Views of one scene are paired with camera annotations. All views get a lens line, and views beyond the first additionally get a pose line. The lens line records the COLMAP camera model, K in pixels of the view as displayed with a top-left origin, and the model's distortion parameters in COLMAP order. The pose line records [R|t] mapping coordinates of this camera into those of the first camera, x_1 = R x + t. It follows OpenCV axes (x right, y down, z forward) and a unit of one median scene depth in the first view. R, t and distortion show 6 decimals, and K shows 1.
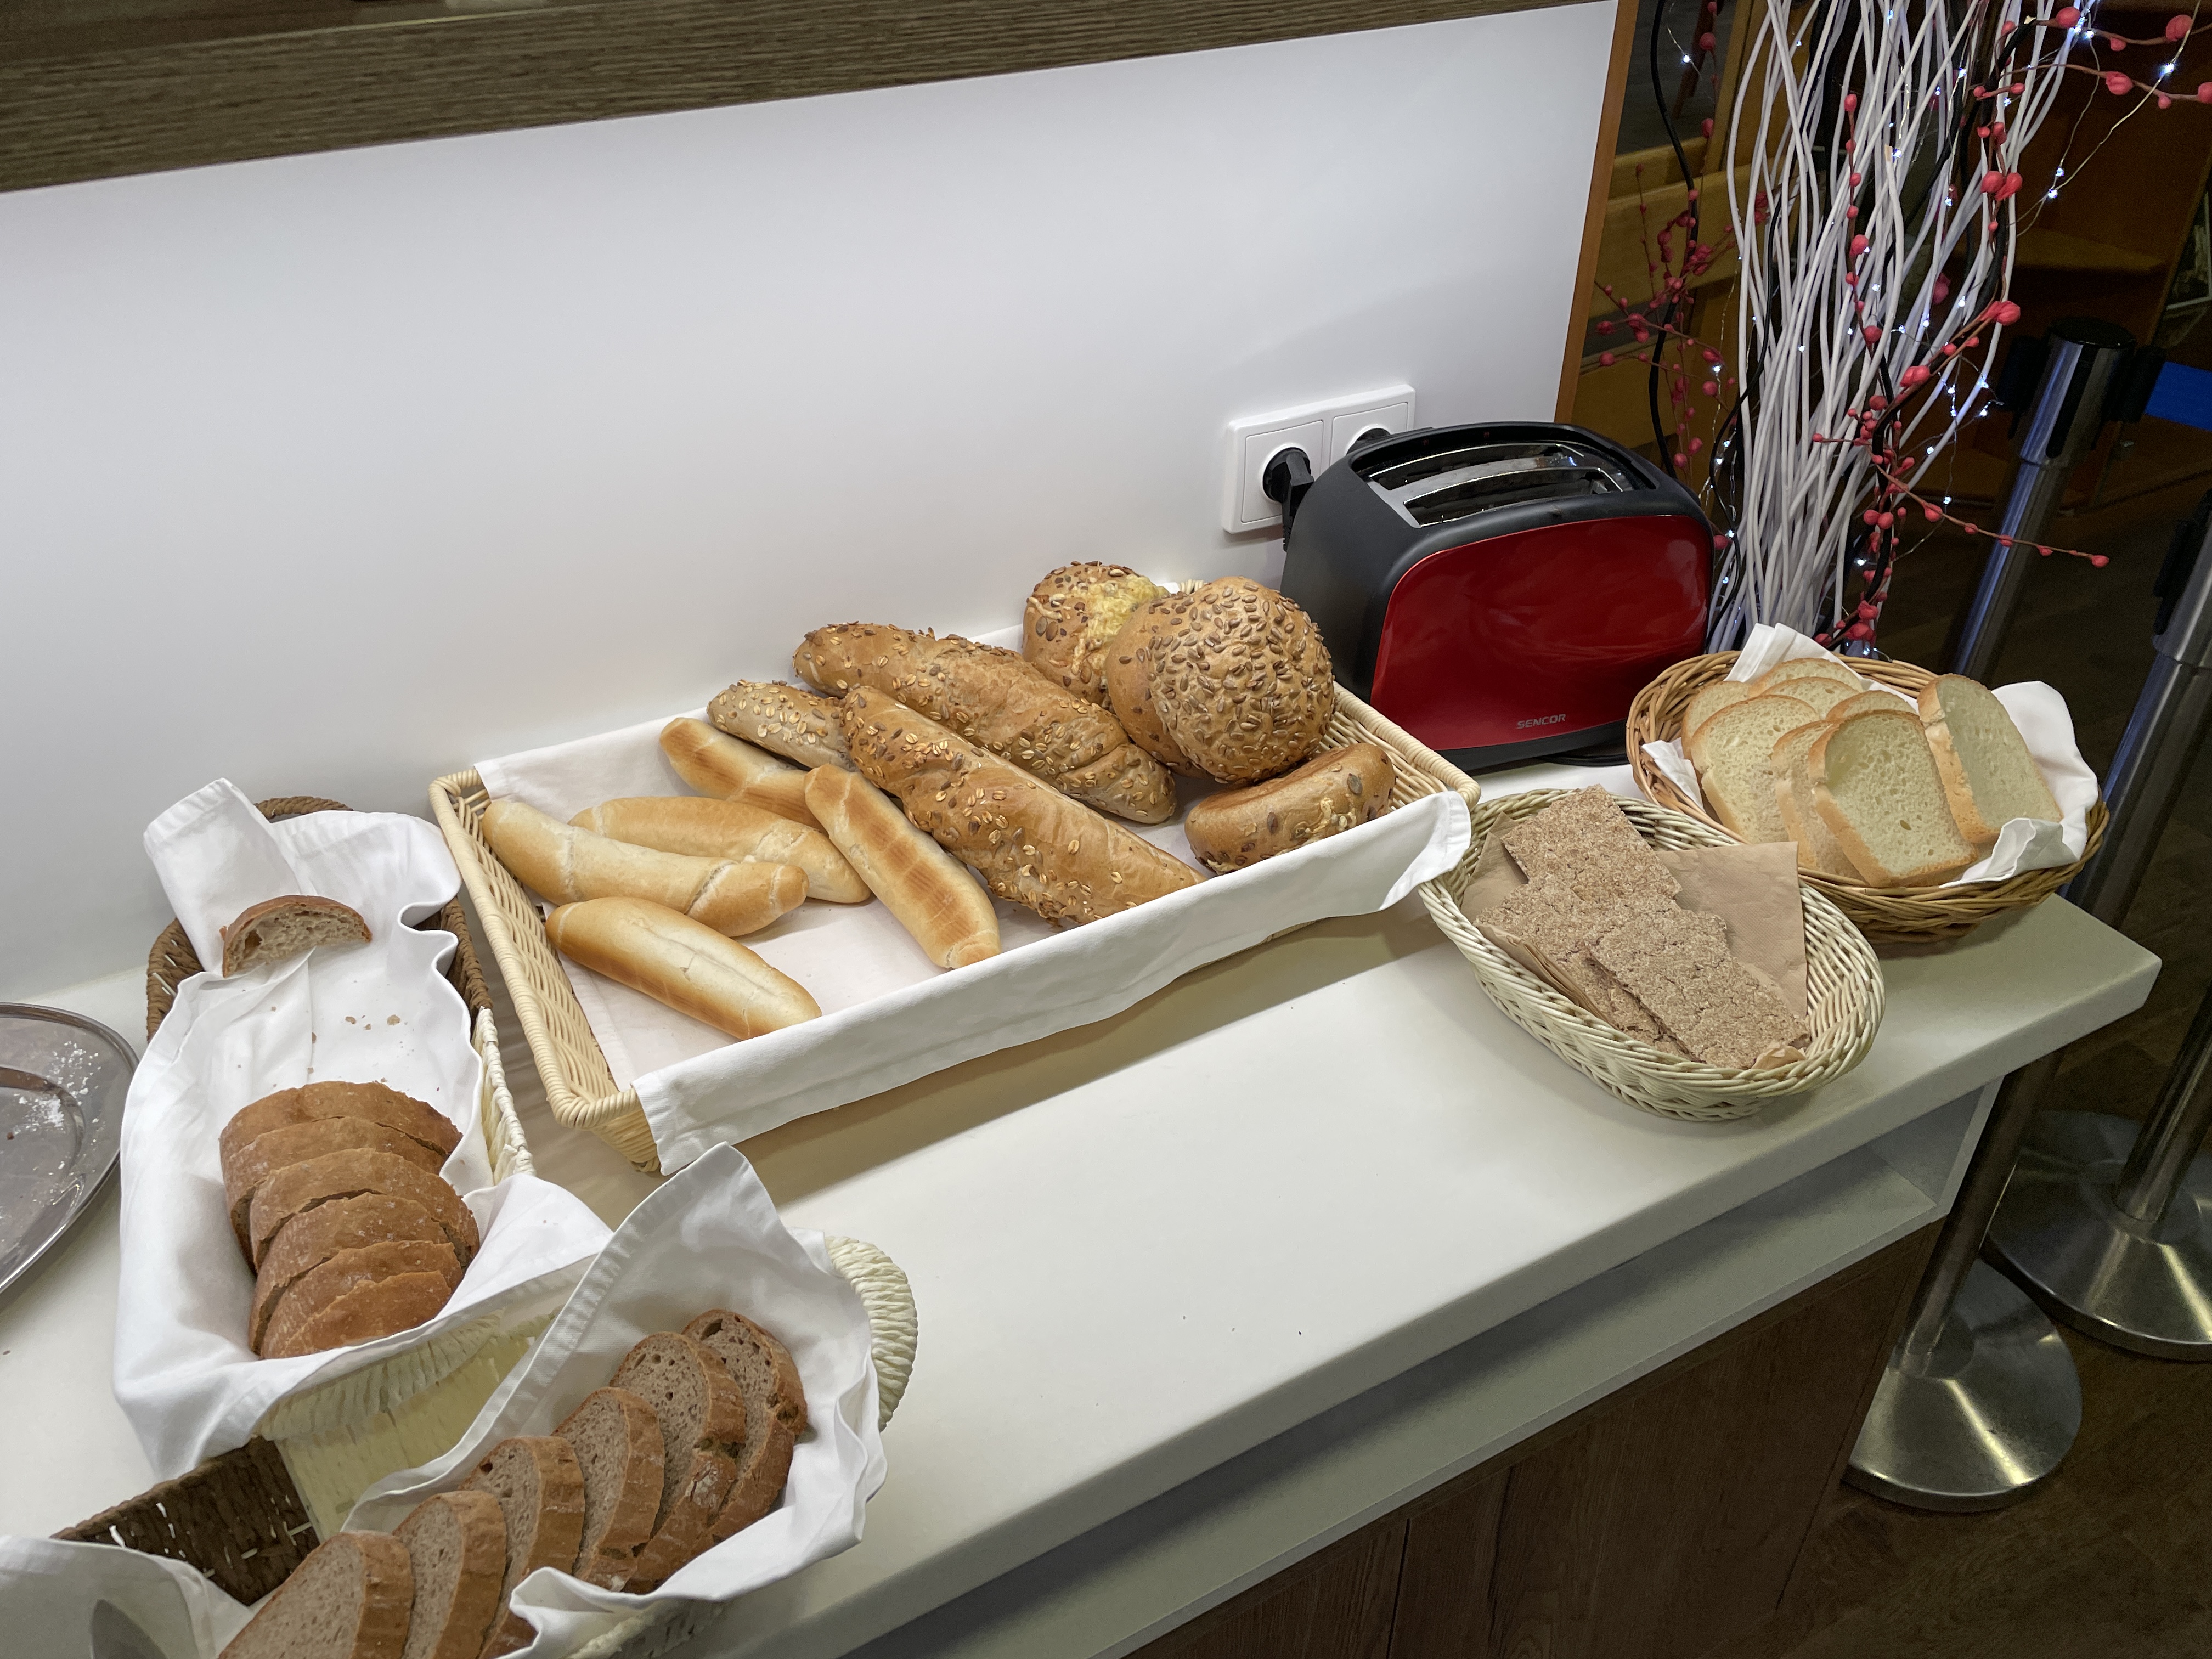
lens RADIAL K [[1639.8, 0, 1106.0], [0, 1639.8, 829.5], [0, 0, 1]] dist [0.117532, -0.166756]
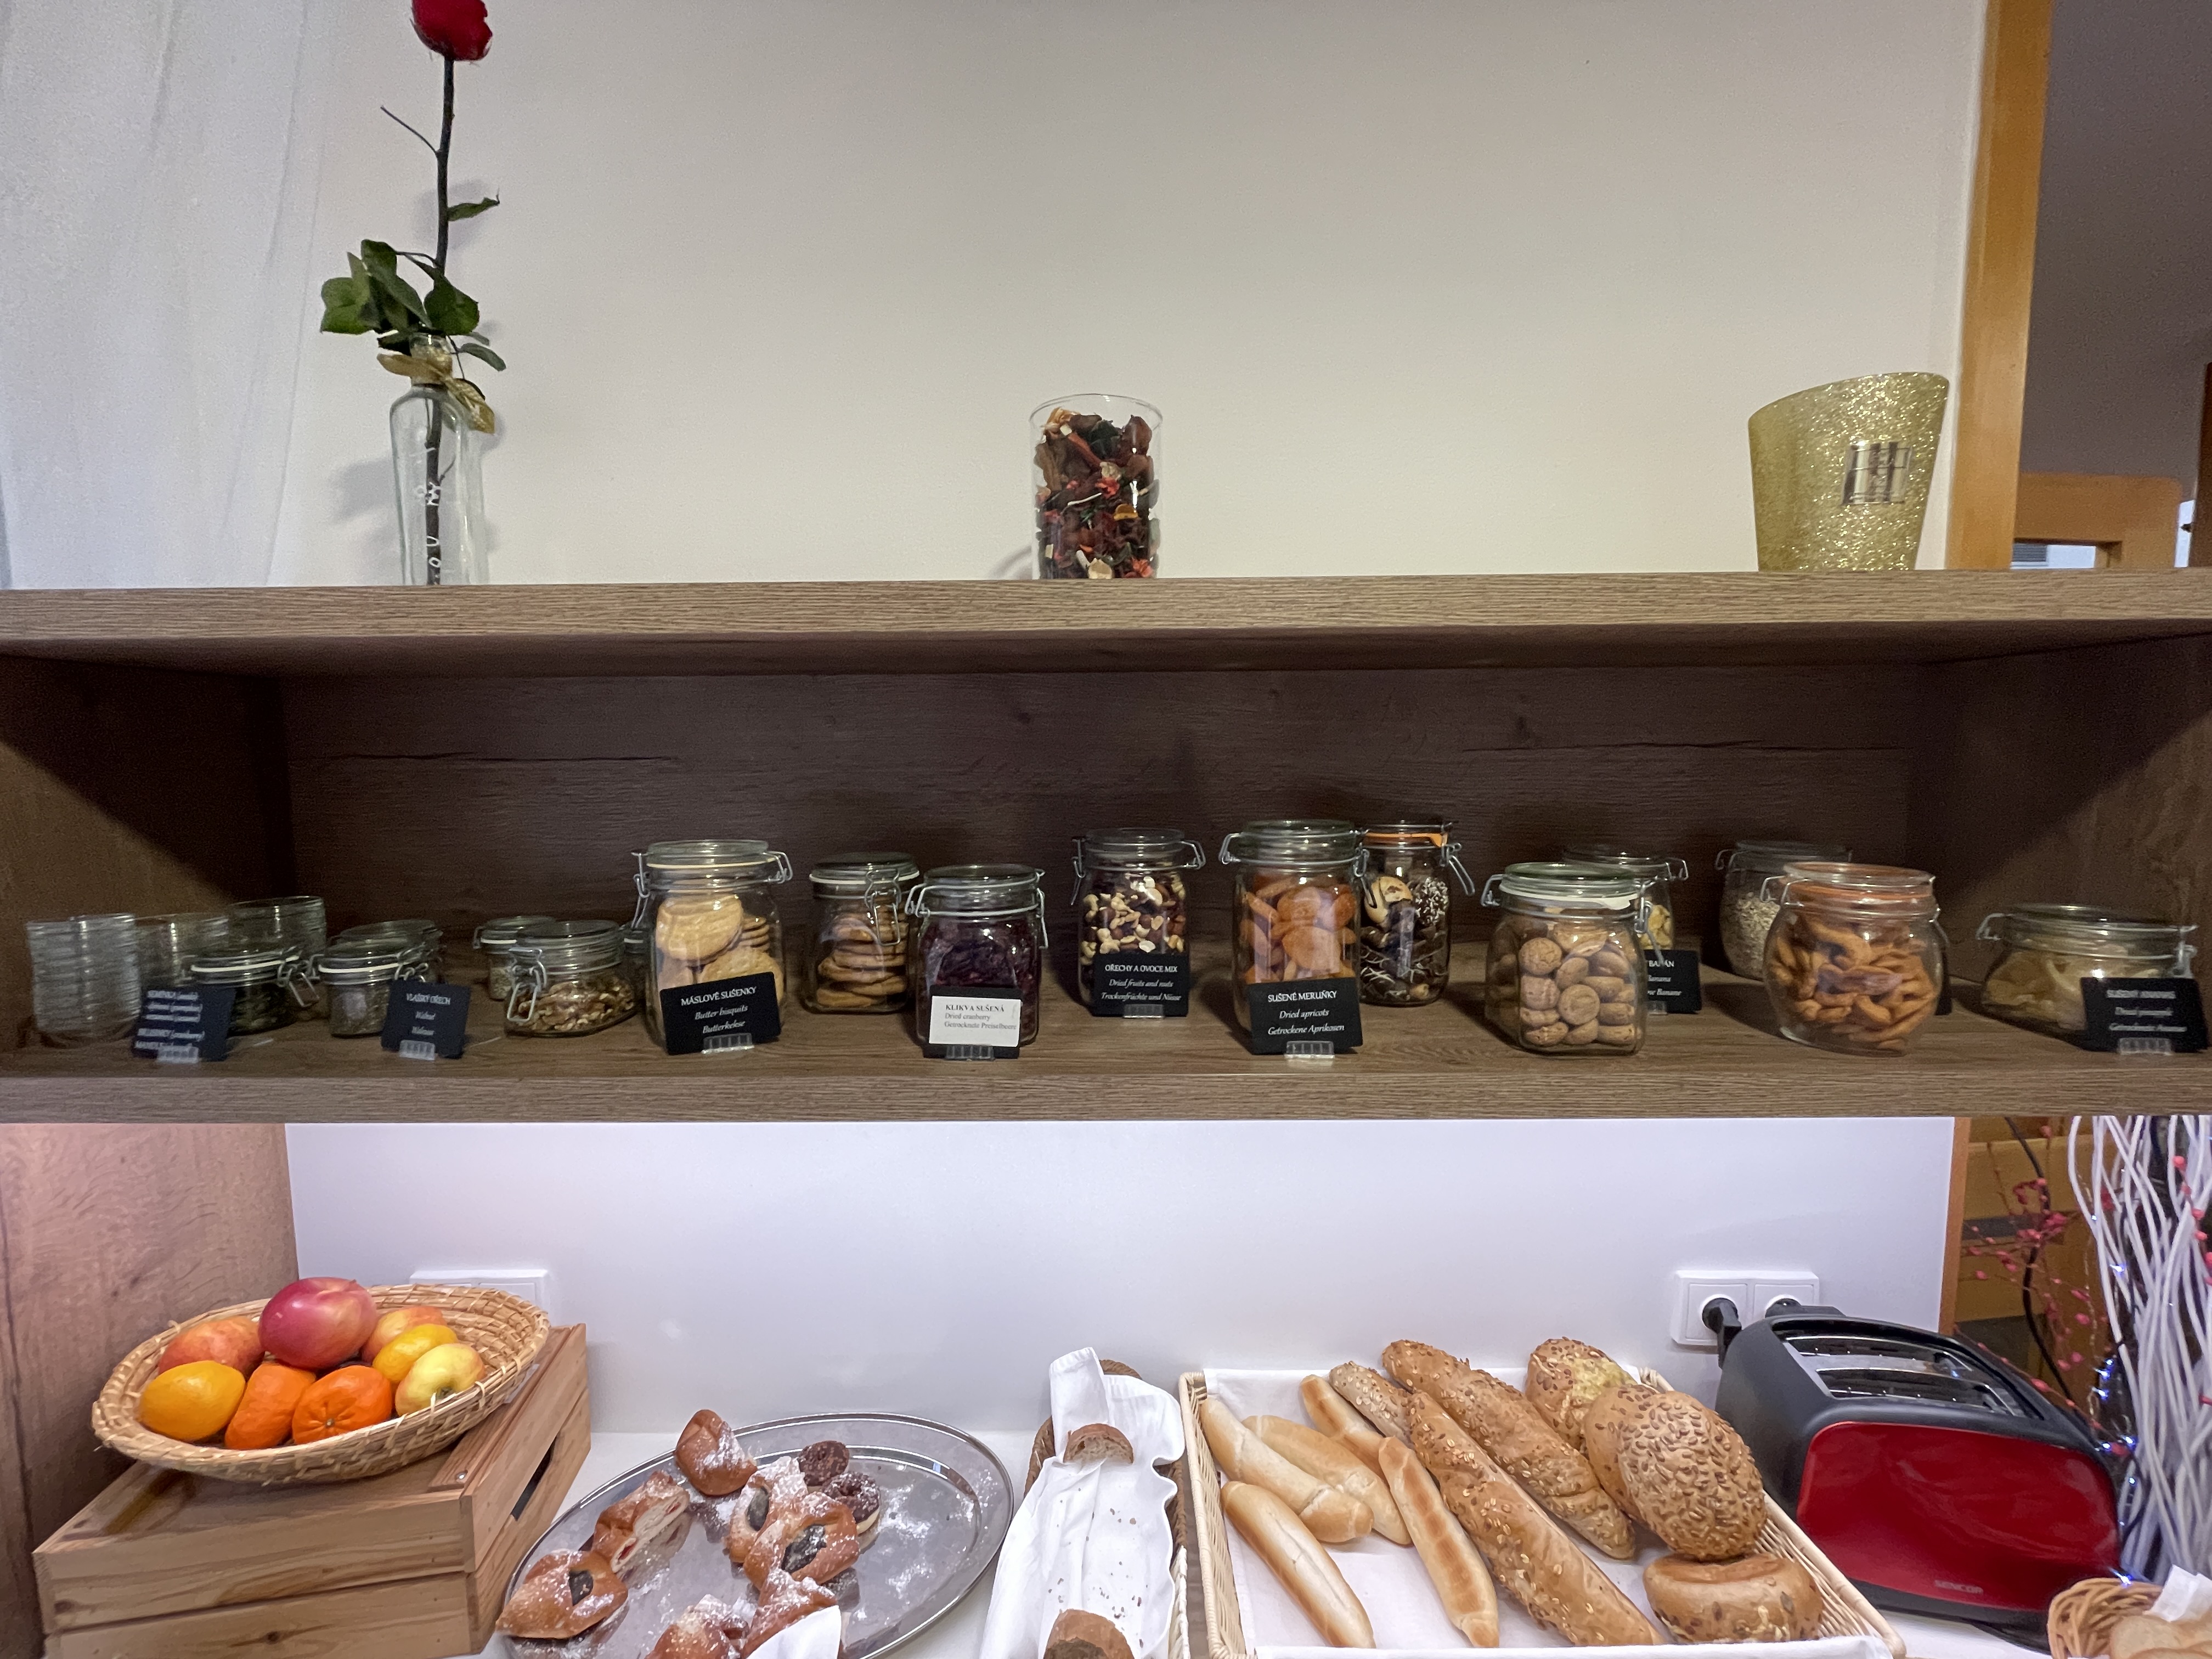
lens RADIAL K [[879.5, 0, 1106.0], [0, 879.5, 829.5], [0, 0, 1]] dist [-0.001221, 0.000046]
pose [[0.876630, 0.048726, -0.478691, -0.028460], [-0.281502, 0.858770, -0.428102, -0.104088], [0.390225, 0.510039, 0.766540, -0.117480]]
